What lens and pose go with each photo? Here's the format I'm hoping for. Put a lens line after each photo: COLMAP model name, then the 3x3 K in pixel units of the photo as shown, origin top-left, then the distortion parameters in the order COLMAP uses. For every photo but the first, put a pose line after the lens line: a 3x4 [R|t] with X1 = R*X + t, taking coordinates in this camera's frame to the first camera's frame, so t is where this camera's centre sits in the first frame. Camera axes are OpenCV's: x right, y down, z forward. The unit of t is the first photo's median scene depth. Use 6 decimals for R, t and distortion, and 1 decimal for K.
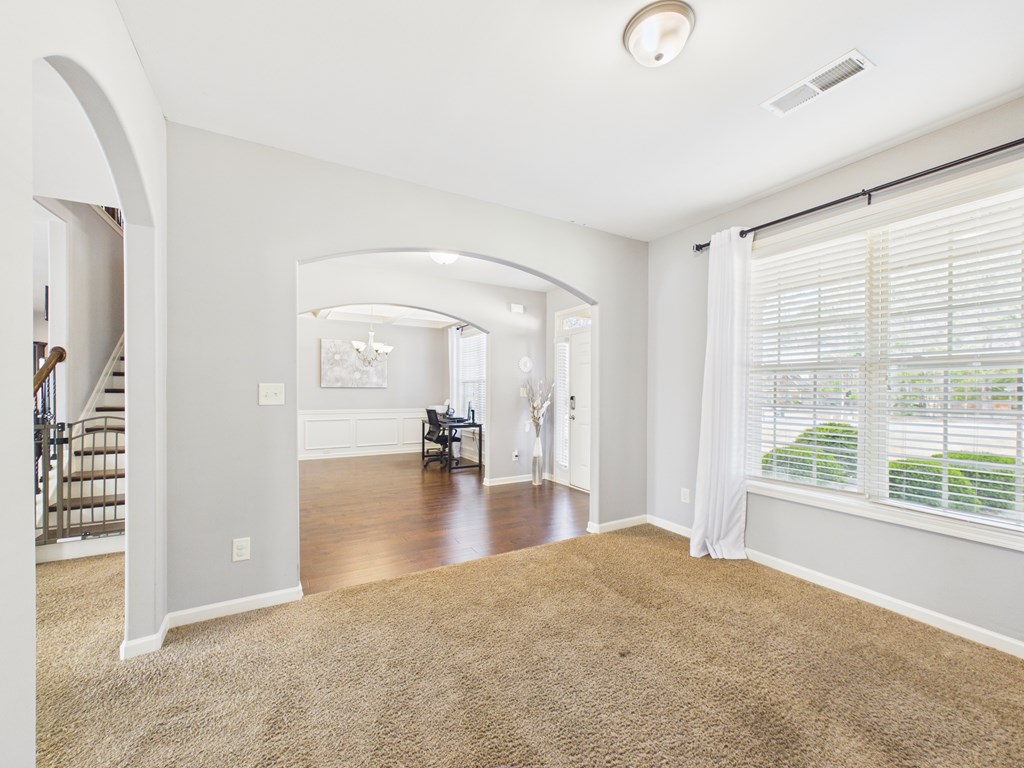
lens RADIAL K [[413.8, 0, 513.0], [0, 413.8, 388.5], [0, 0, 1]] dist [0.002215, 0.000131]
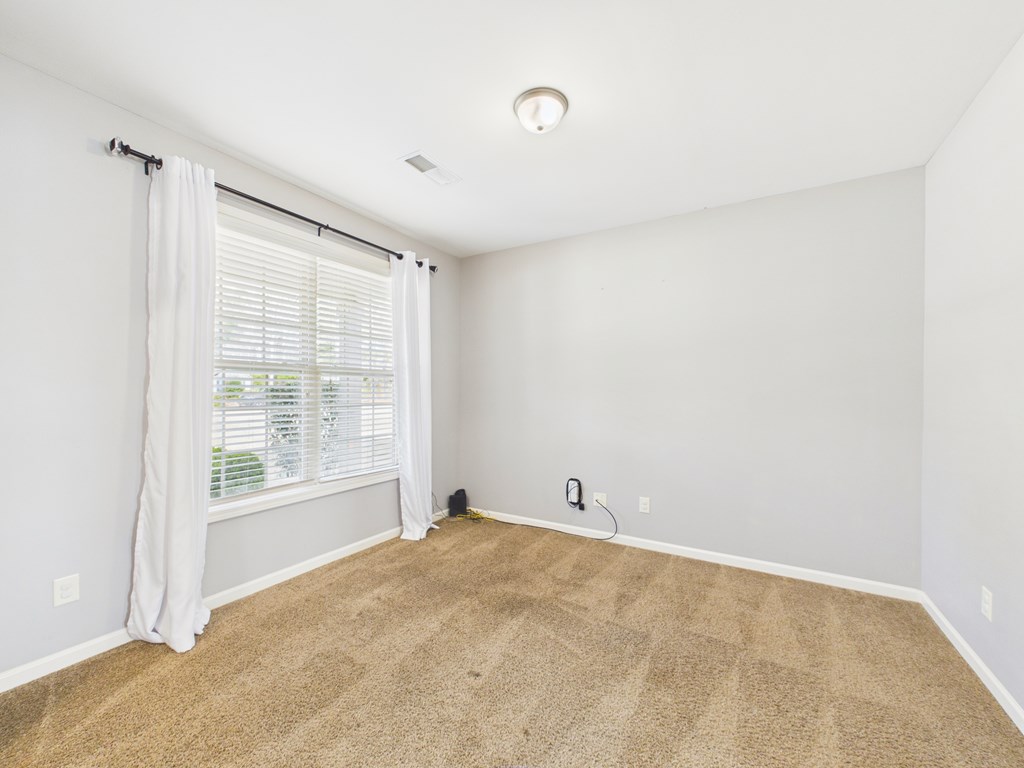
lens RADIAL K [[413.6, 0, 512.2], [0, 413.6, 394.7], [0, 0, 1]] dist [0.000725, 0.000003]
pose [[-0.491438, -0.012416, 0.870824, -0.212558], [-0.008003, 0.999921, 0.009741, -0.000361], [-0.870876, -0.002182, -0.491498, 0.505443]]
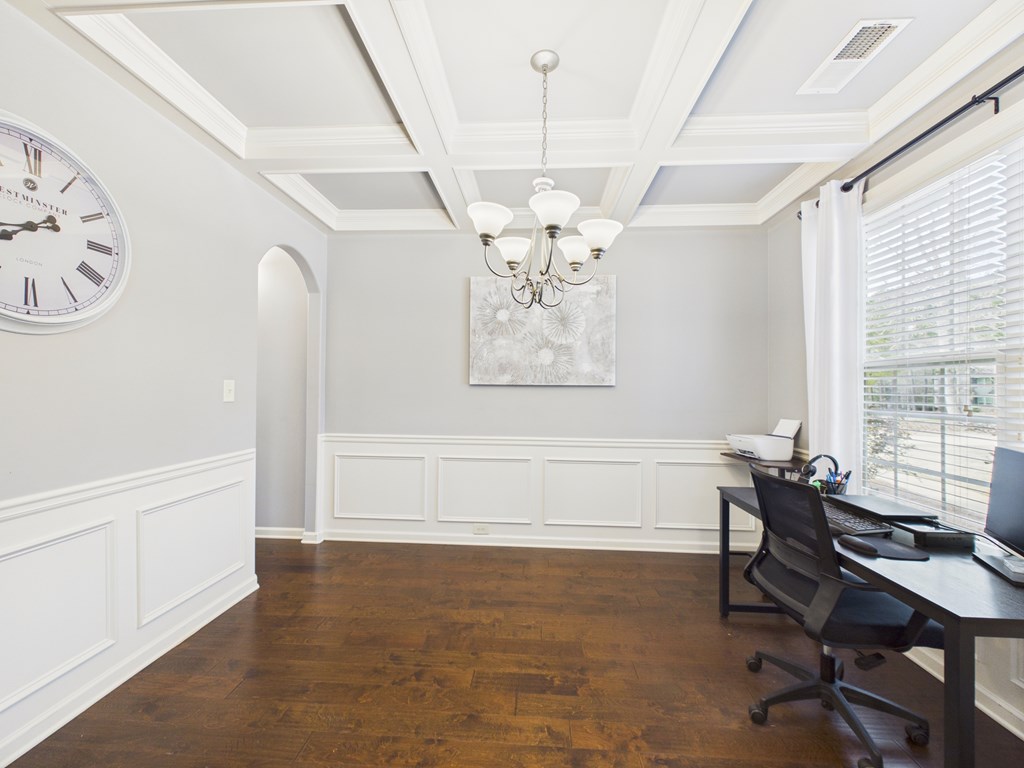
lens RADIAL K [[413.5, 0, 512.0], [0, 413.5, 384.0], [0, 0, 1]] dist [0.001017, 0.000197]
pose [[0.836939, -0.002867, -0.547288, -0.249247], [-0.004998, 0.999905, -0.012881, 0.002524], [0.547273, 0.013516, 0.836845, 0.900242]]
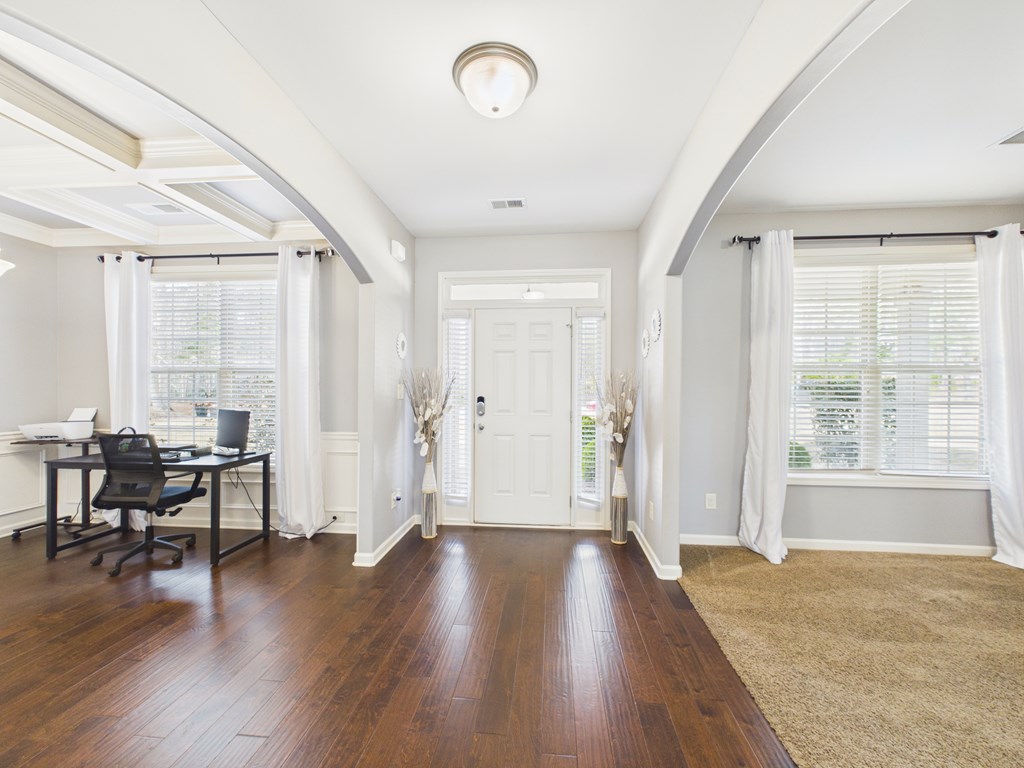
lens RADIAL K [[413.8, 0, 513.0], [0, 413.8, 388.5], [0, 0, 1]] dist [0.002215, 0.000131]
pose [[0.574664, -0.004017, 0.818380, -0.399883], [-0.003340, 0.999968, 0.007254, -0.000939], [-0.818383, -0.006902, 0.574632, 0.548861]]
